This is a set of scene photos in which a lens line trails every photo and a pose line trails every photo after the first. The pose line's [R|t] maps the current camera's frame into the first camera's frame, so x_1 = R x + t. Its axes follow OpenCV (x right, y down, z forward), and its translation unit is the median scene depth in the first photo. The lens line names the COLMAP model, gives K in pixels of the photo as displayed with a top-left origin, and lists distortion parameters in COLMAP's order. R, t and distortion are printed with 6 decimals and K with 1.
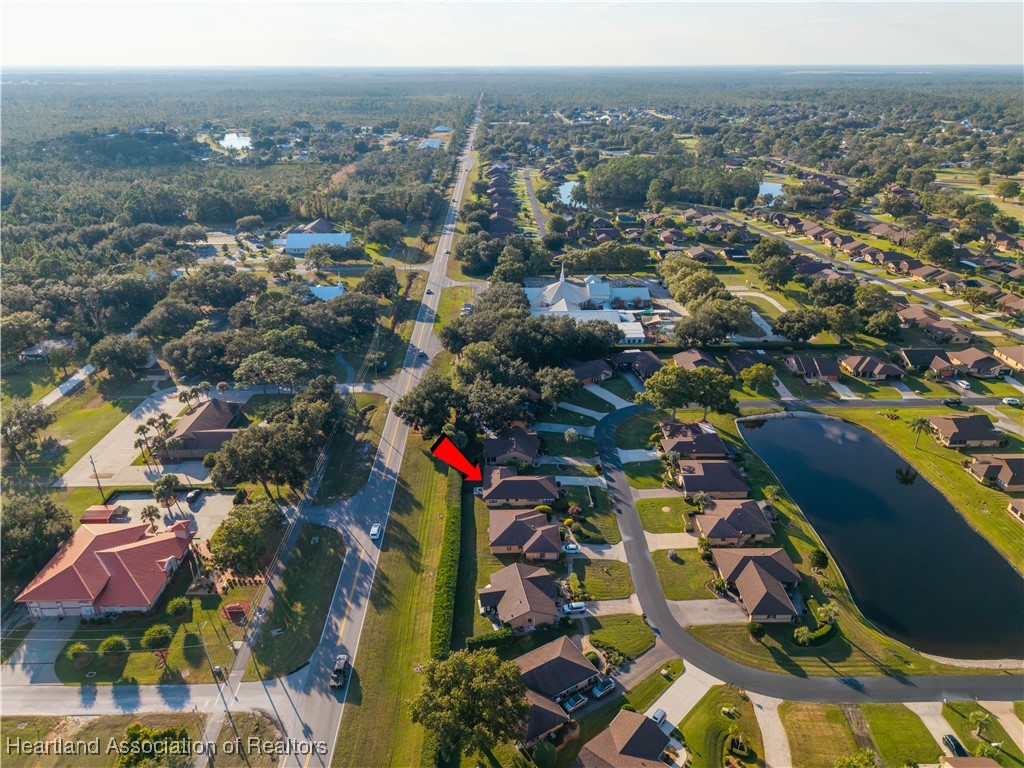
lens RADIAL K [[711.3, 0, 486.1], [0, 711.3, 384.0], [0, 0, 1]] dist [0.047489, -0.047951]
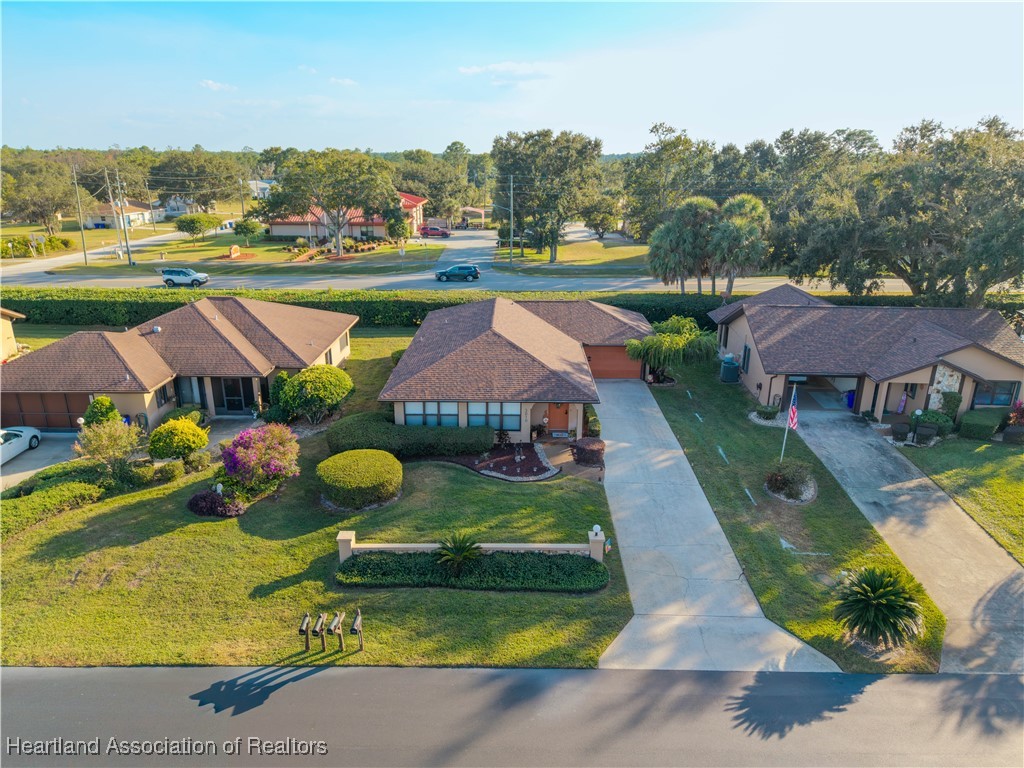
lens RADIAL K [[689.2, 0, 512.0], [0, 689.2, 384.0], [0, 0, 1]] dist [0.061129, -0.079965]
pose [[-0.010956, 0.320735, -0.947106, 0.345765], [-0.417236, 0.859302, 0.295827, 0.115017], [0.908732, 0.398408, 0.124408, 1.295413]]
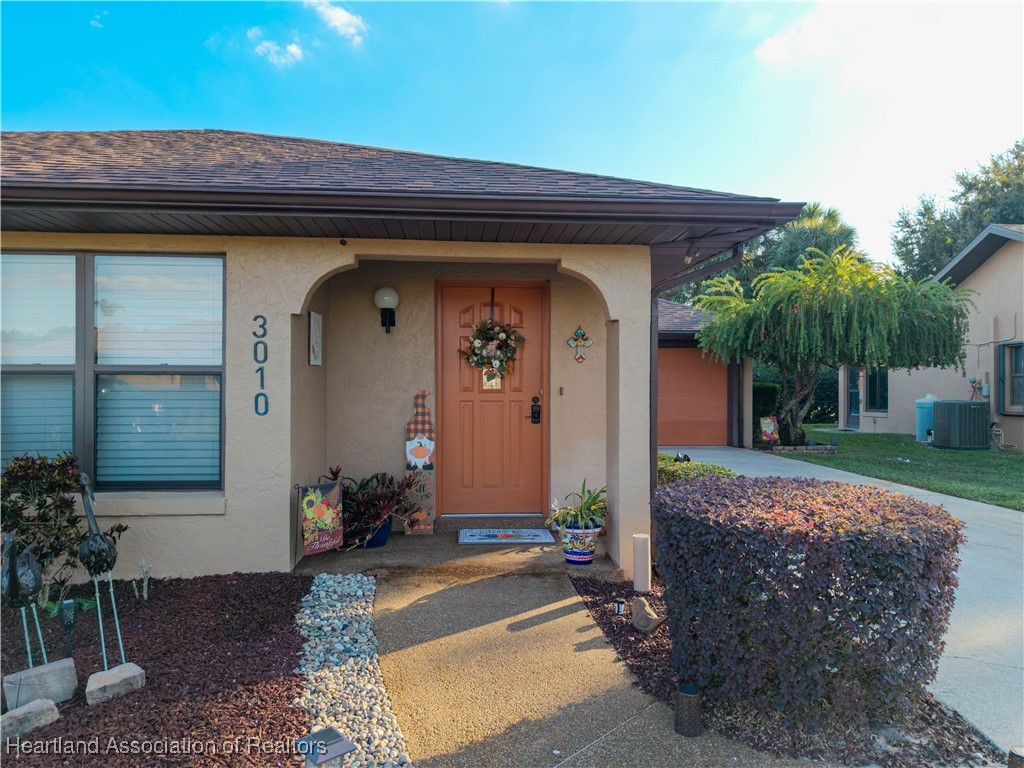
lens RADIAL K [[701.2, 0, 512.0], [0, 701.2, 384.0], [0, 0, 1]] dist [0.027088, -0.001778]
pose [[0.068720, 0.003289, -0.997631, 0.160217], [-0.414010, 0.909914, -0.025519, 0.188964], [0.907675, 0.414783, 0.063891, 1.342934]]
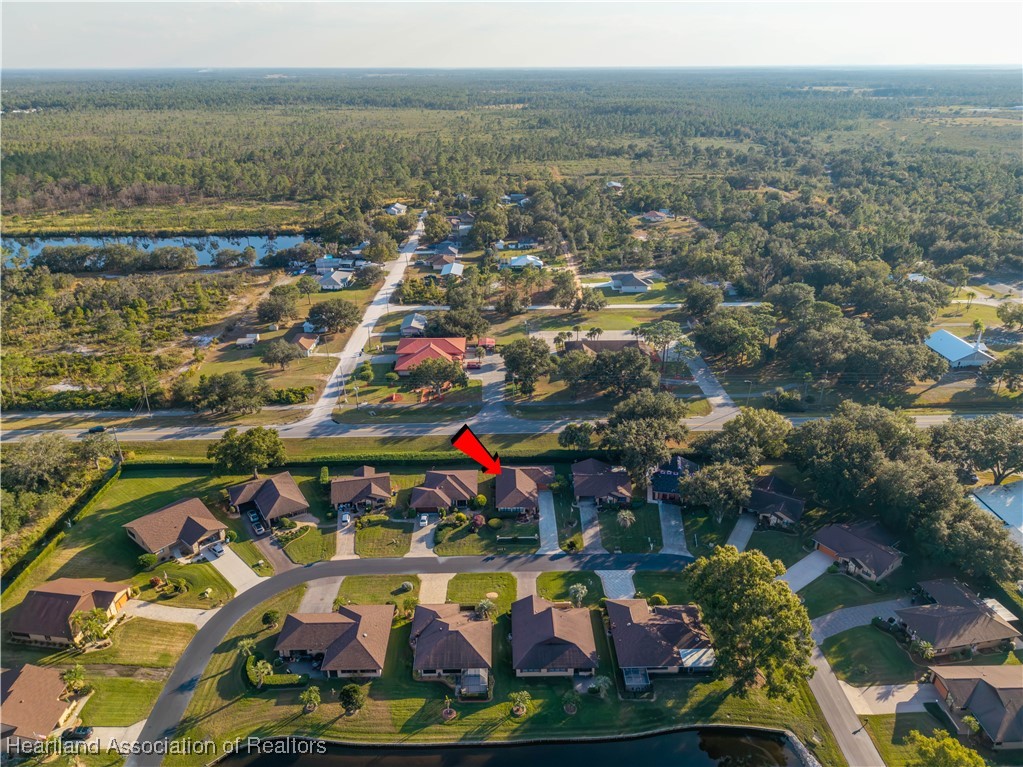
lens RADIAL K [[682.7, 0, 508.7], [0, 682.7, 387.5], [0, 0, 1]] dist [0.039078, -0.036866]
pose [[0.018686, 0.427489, -0.903827, 1.119492], [-0.406850, 0.829009, 0.383690, -0.434730], [0.913304, 0.360552, 0.189415, 1.003769]]
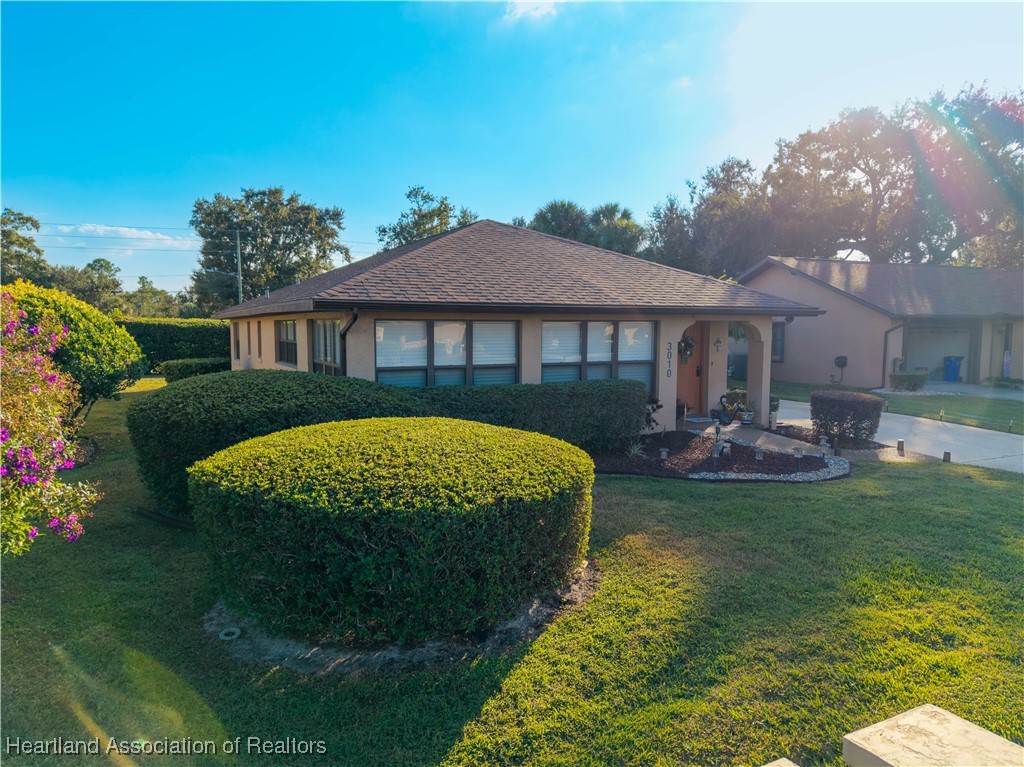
lens RADIAL K [[709.4, 0, 512.0], [0, 709.4, 383.5], [0, 0, 1]] dist [0.040558, -0.055072]
pose [[0.452630, 0.078587, -0.888229, 0.203688], [-0.372492, 0.921698, -0.108268, 0.214374], [0.810171, 0.379863, 0.446461, 1.272628]]
